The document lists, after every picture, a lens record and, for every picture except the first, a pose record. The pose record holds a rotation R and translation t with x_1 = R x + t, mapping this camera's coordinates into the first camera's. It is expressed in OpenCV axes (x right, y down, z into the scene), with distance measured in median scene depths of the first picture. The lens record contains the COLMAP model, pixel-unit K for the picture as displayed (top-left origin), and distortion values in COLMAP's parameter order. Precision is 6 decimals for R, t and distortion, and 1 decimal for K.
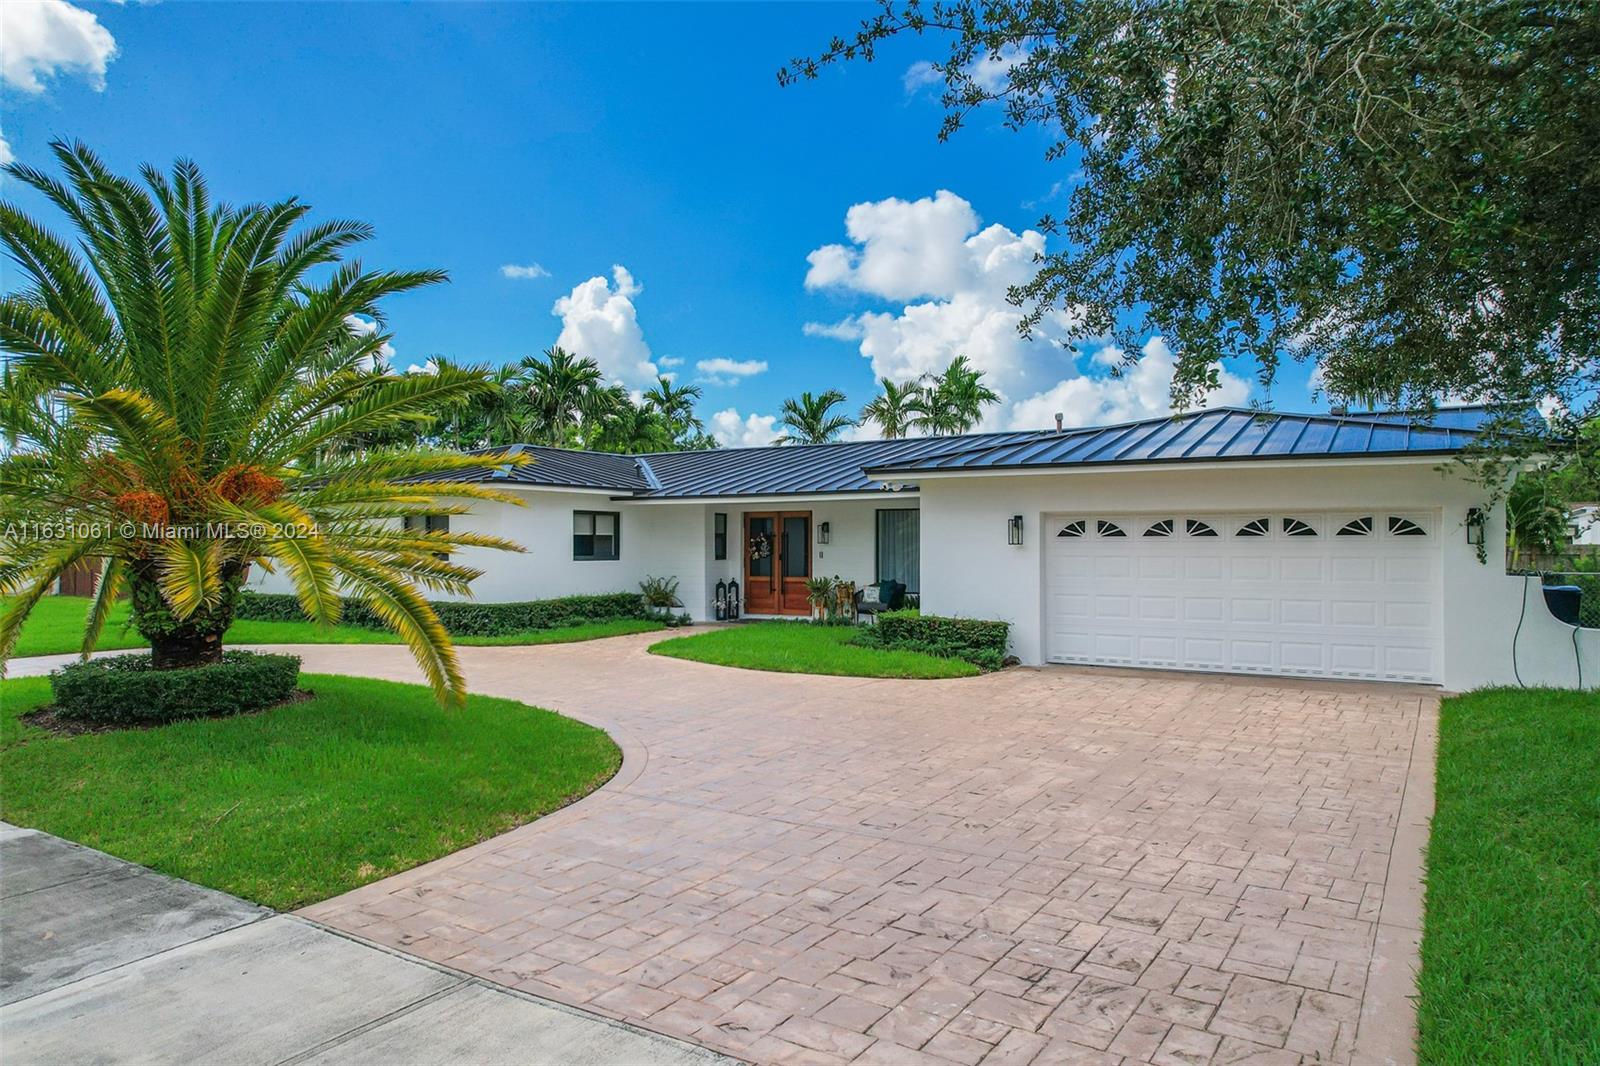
lens RADIAL K [[1060.3, 0, 776.6], [0, 1060.3, 535.2], [0, 0, 1]] dist [-0.021060, 0.001765]
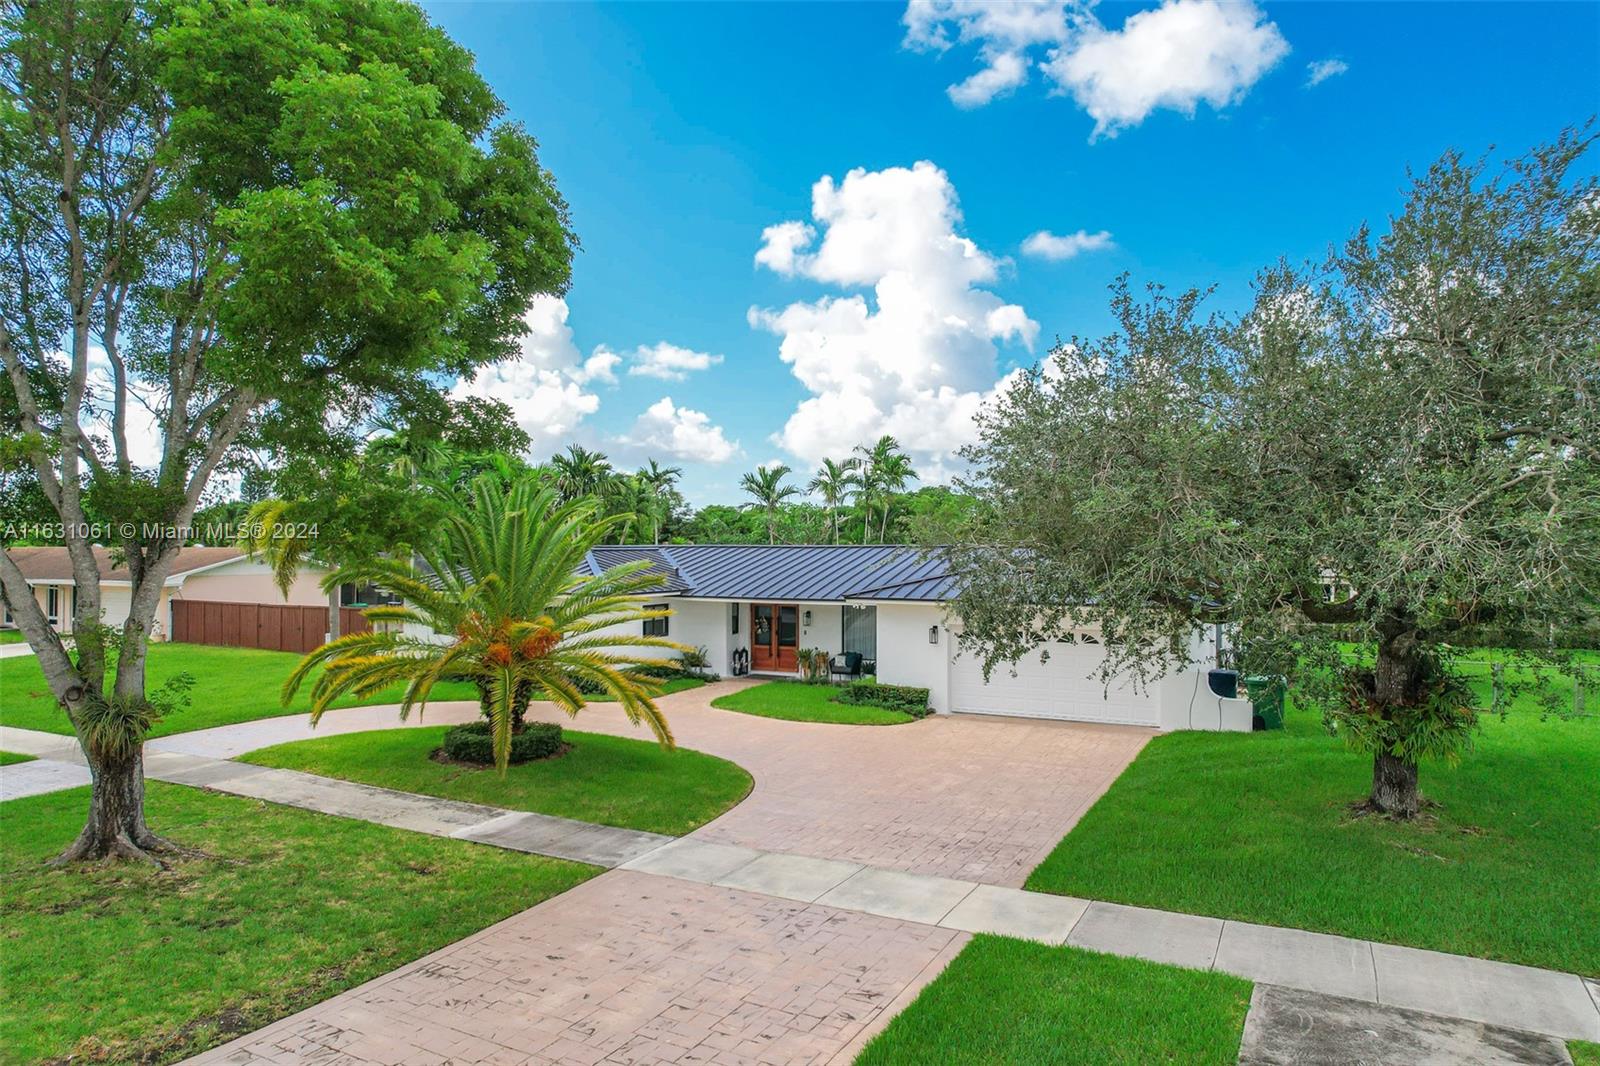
lens RADIAL K [[1029.1, 0, 800.0], [0, 1029.1, 533.0], [0, 0, 1]] dist [-0.003251, -0.000282]
pose [[0.995099, 0.005051, 0.098756, -0.110350], [-0.004181, 0.999951, -0.009017, -0.110050], [-0.098797, 0.008560, 0.995071, -0.454556]]
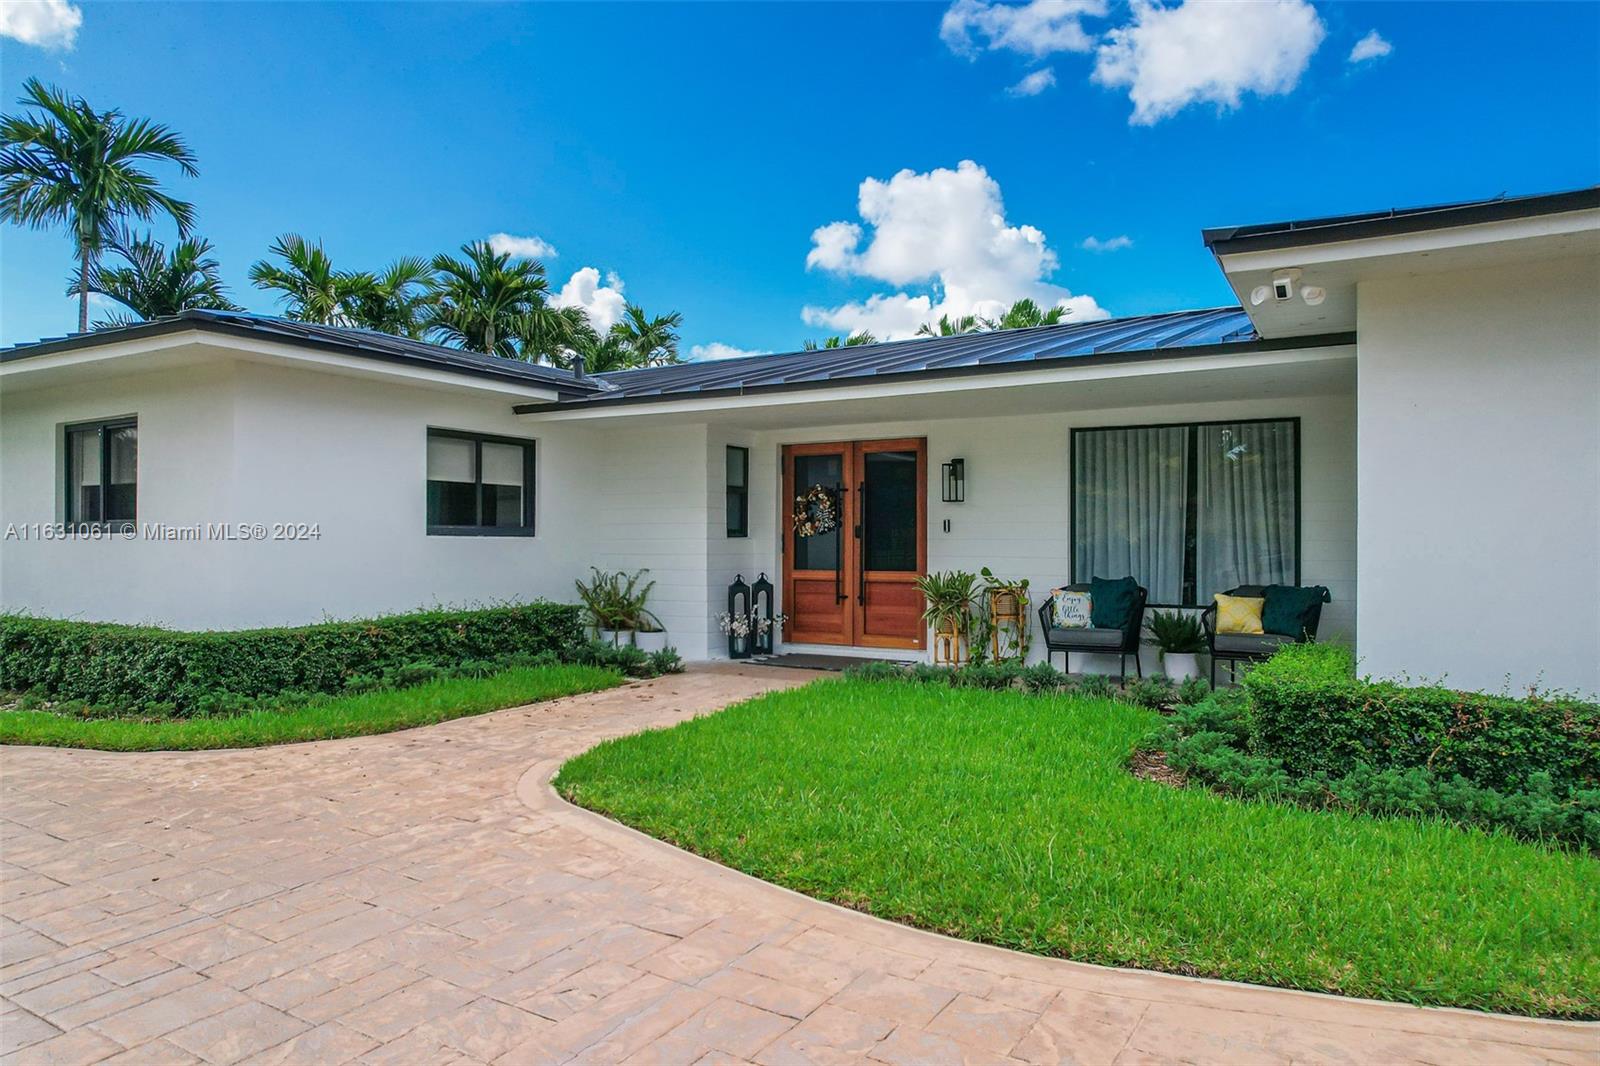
lens RADIAL K [[978.1, 0, 800.0], [0, 978.1, 533.0], [0, 0, 1]] dist [-0.048736, 0.000216]
pose [[0.998777, 0.003724, 0.049310, -0.047952], [-0.003551, 0.999987, -0.003586, 0.023666], [-0.049323, 0.003406, 0.998777, 0.554418]]
